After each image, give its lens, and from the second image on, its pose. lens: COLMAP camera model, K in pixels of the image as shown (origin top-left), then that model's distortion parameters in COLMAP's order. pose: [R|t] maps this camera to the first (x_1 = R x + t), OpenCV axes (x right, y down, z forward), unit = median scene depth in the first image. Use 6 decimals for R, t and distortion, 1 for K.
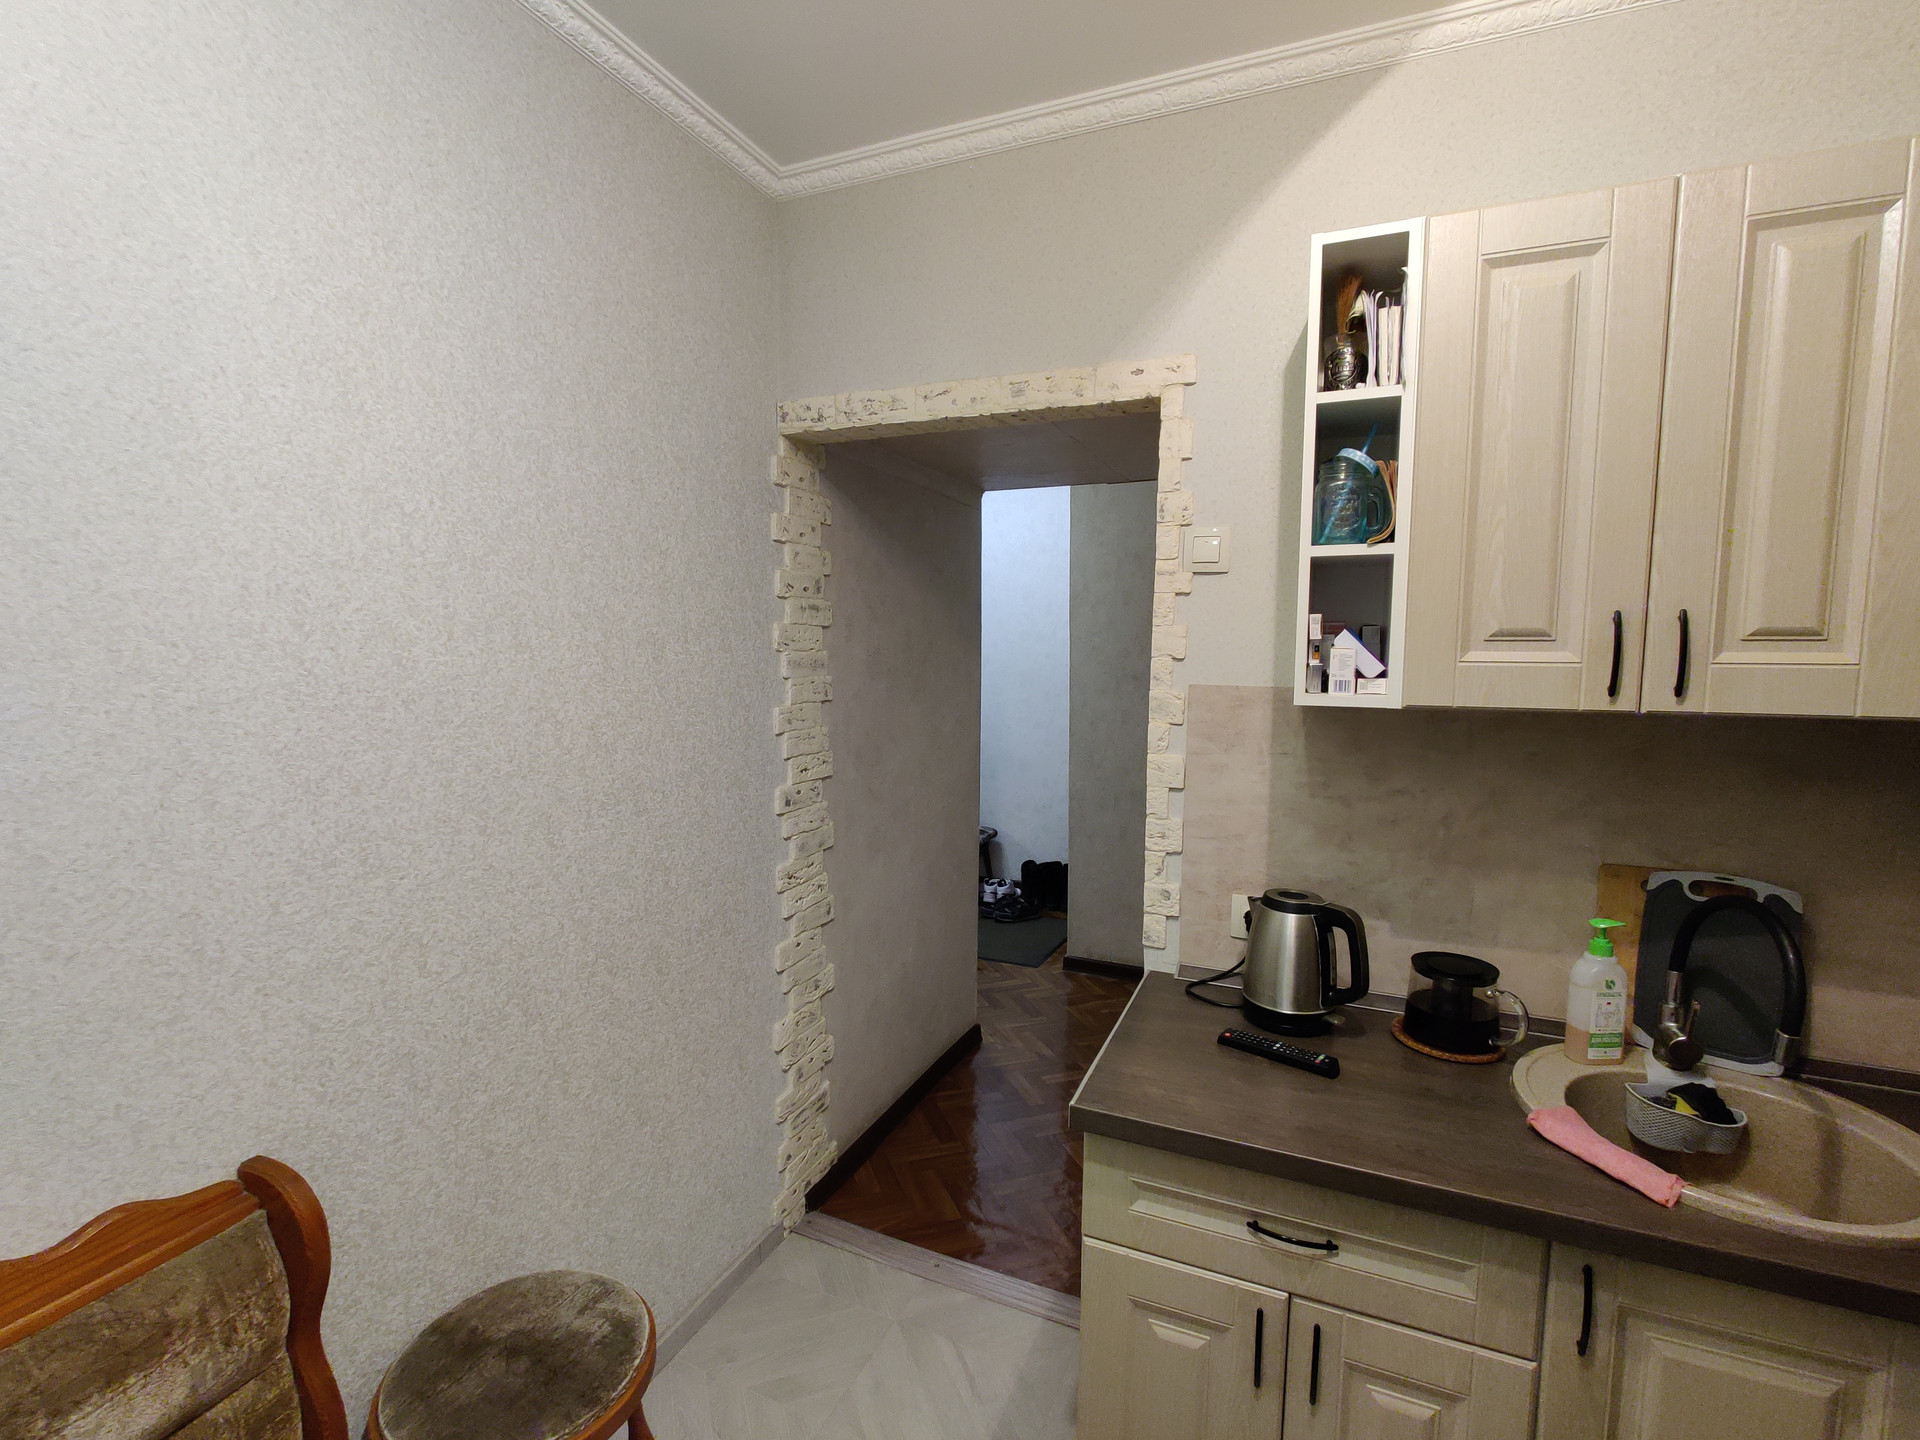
lens RADIAL K [[897.3, 0, 949.2], [0, 897.3, 723.7], [0, 0, 1]] dist [0.003819, -0.003541]
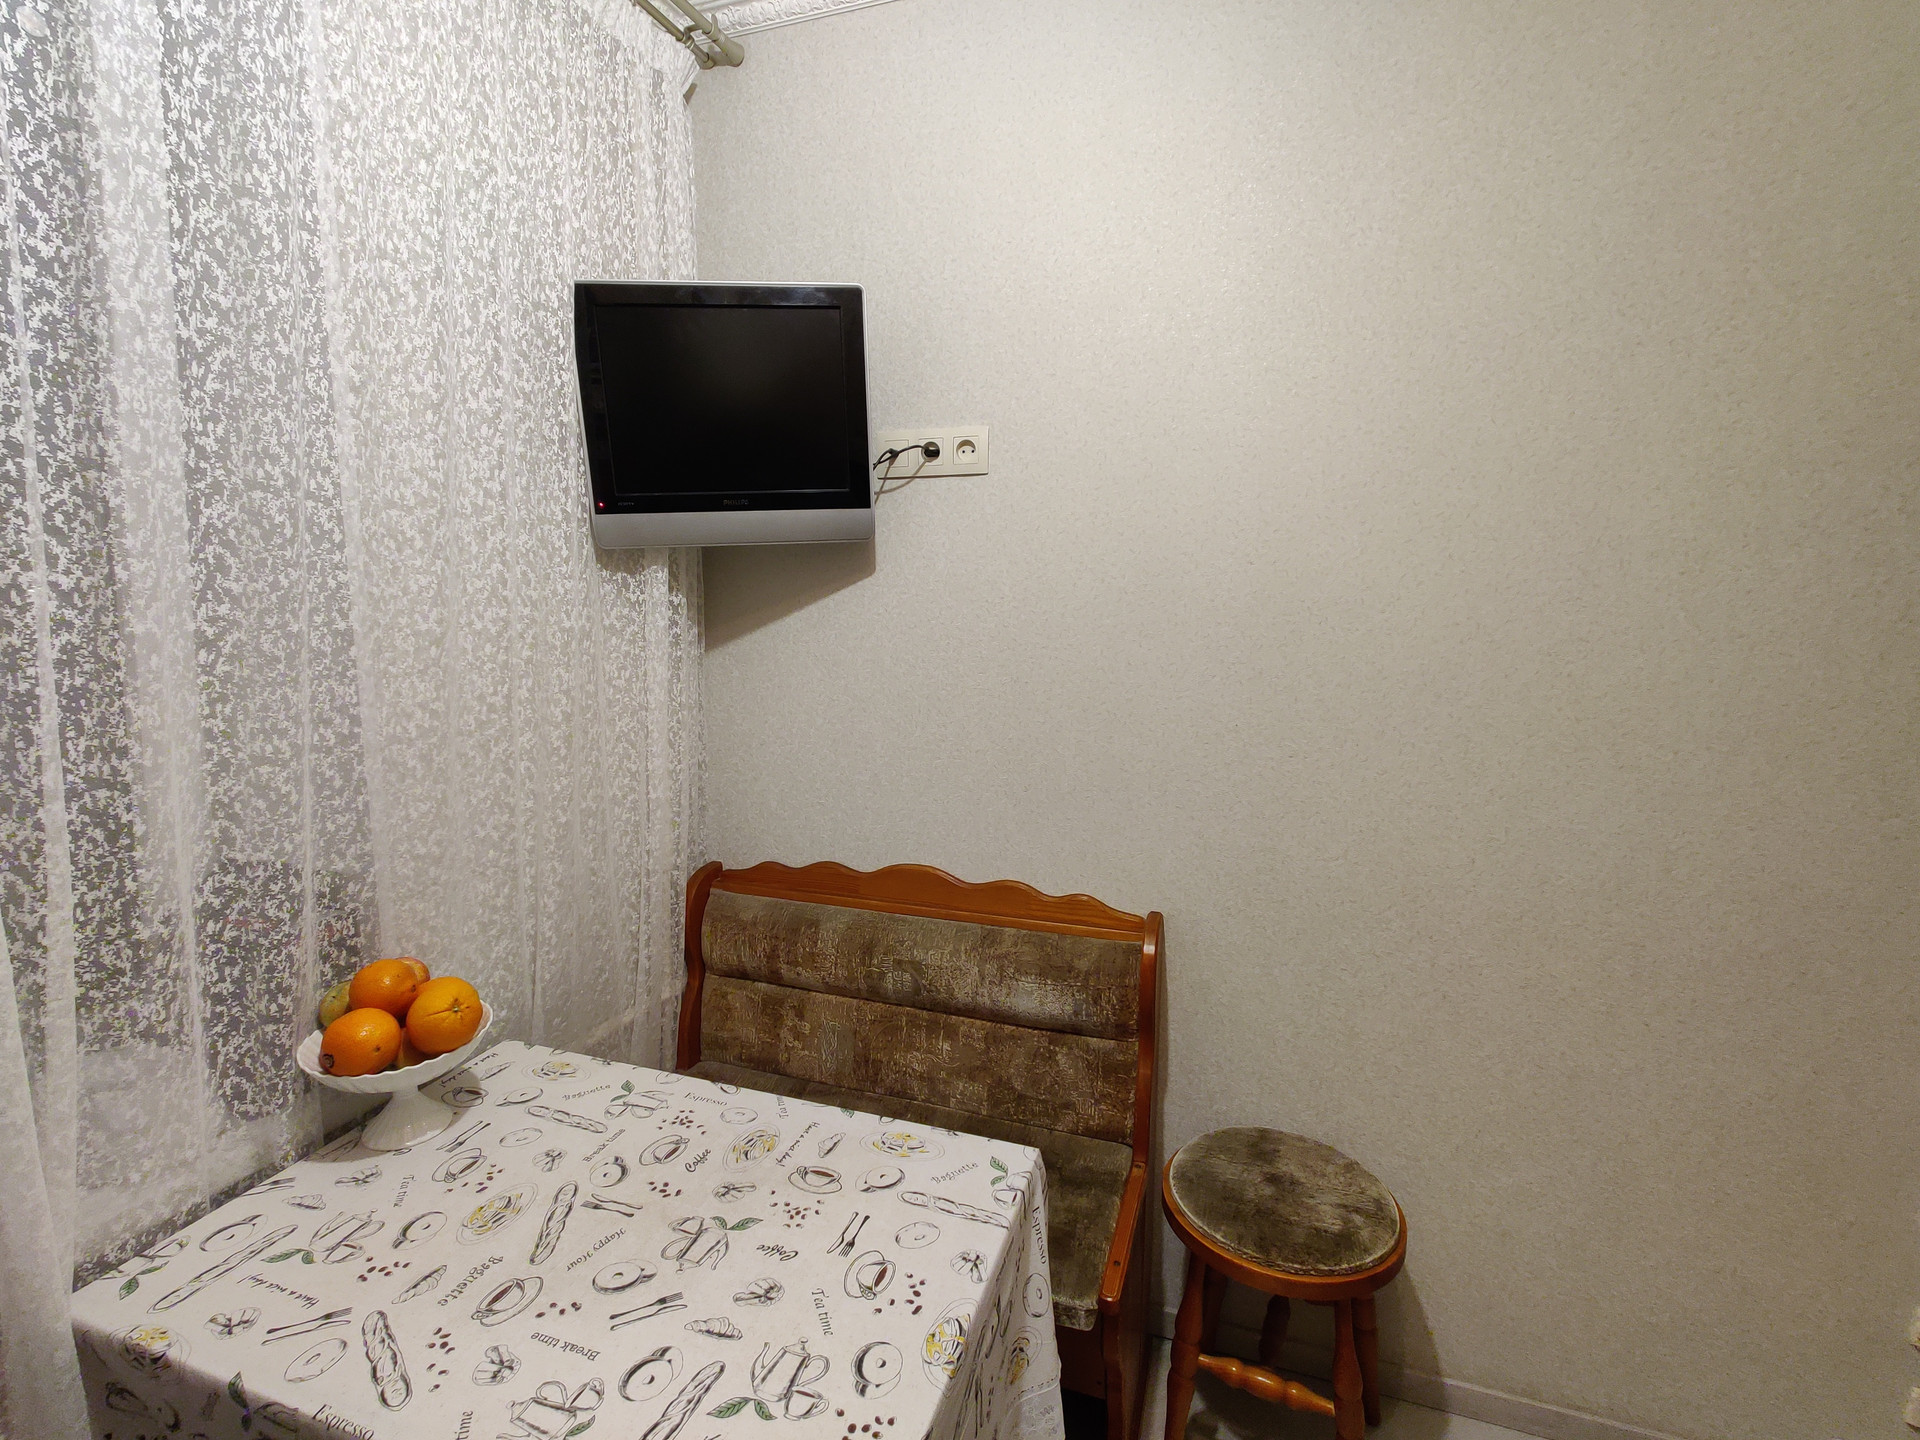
lens RADIAL K [[897.3, 0, 949.2], [0, 897.3, 723.7], [0, 0, 1]] dist [0.003819, -0.003541]
pose [[0.061222, 0.137581, -0.988597, 0.589509], [-0.094073, 0.986841, 0.131511, 0.015625], [0.993681, 0.084949, 0.073359, 0.499575]]
